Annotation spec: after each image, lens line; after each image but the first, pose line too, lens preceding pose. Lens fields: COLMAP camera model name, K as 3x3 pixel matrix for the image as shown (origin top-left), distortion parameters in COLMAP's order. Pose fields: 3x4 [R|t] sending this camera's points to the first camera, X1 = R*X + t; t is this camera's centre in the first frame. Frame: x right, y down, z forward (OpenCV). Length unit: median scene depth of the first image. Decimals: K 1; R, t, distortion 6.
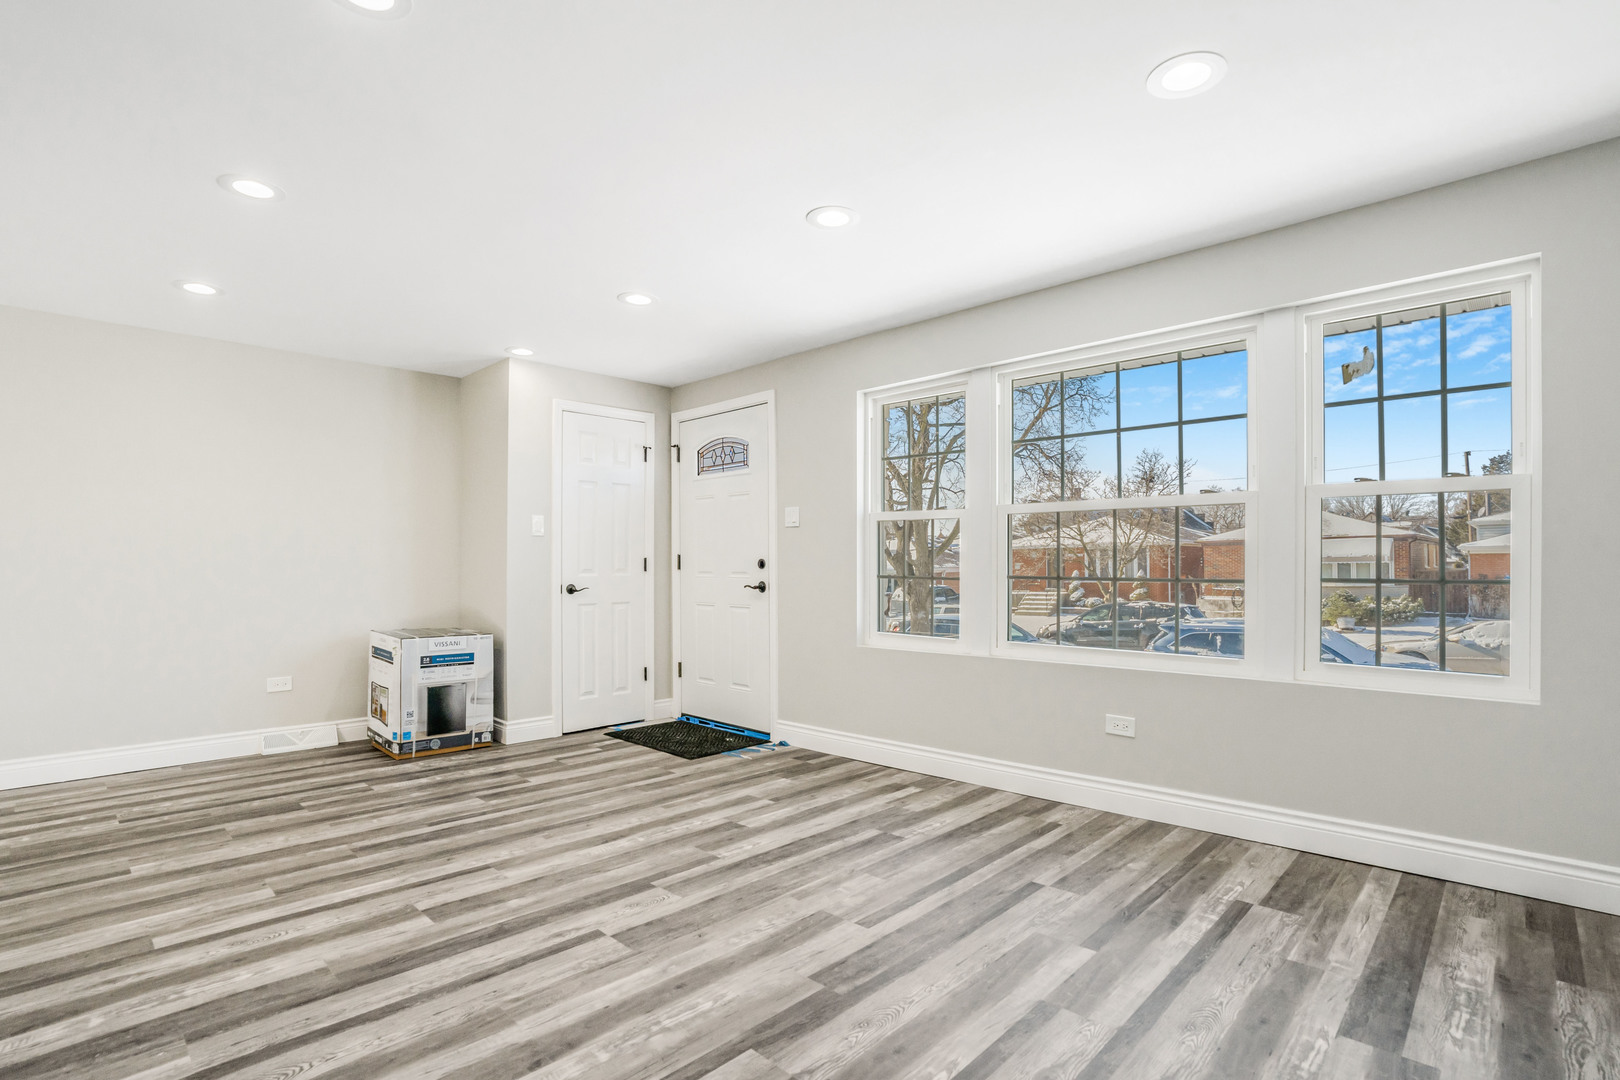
lens RADIAL K [[773.0, 0, 810.0], [0, 773.0, 540.0], [0, 0, 1]] dist [-0.071205, 0.021755]
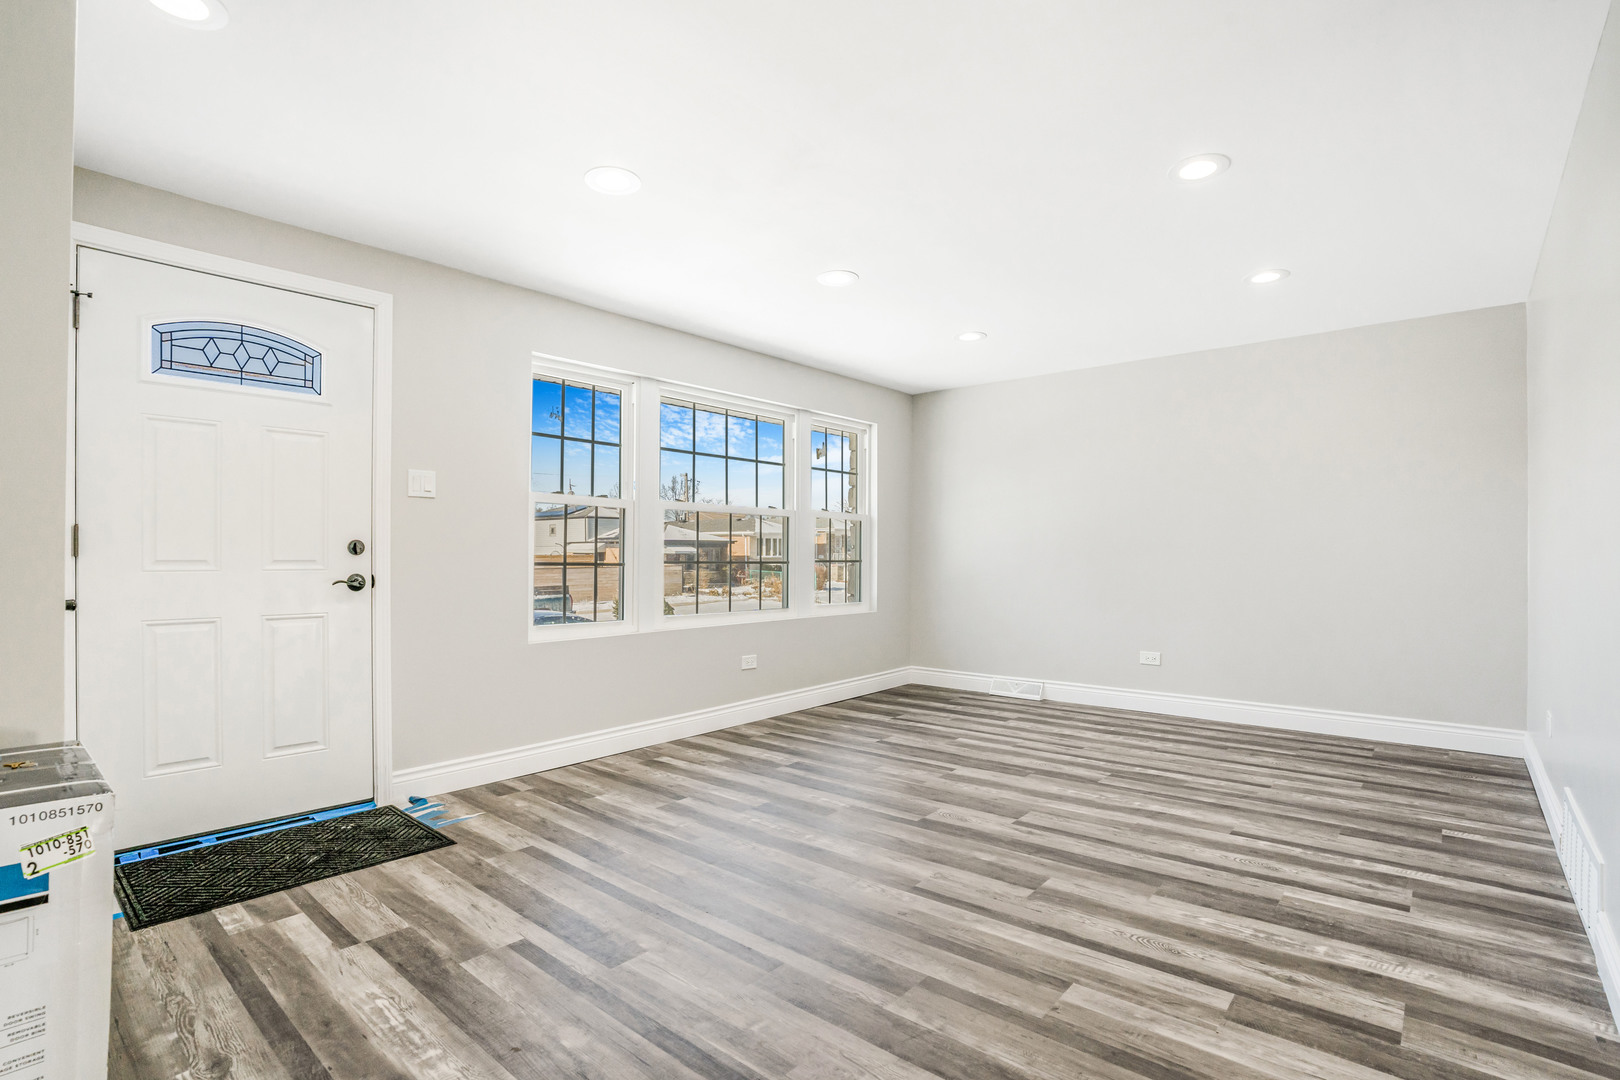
lens RADIAL K [[773.0, 0, 810.0], [0, 773.0, 540.0], [0, 0, 1]] dist [-0.071205, 0.021755]
pose [[-0.055015, 0.020997, 0.998265, -1.139321], [-0.033832, 0.999166, -0.022880, 0.040570], [-0.997912, -0.035032, -0.054259, 1.019070]]
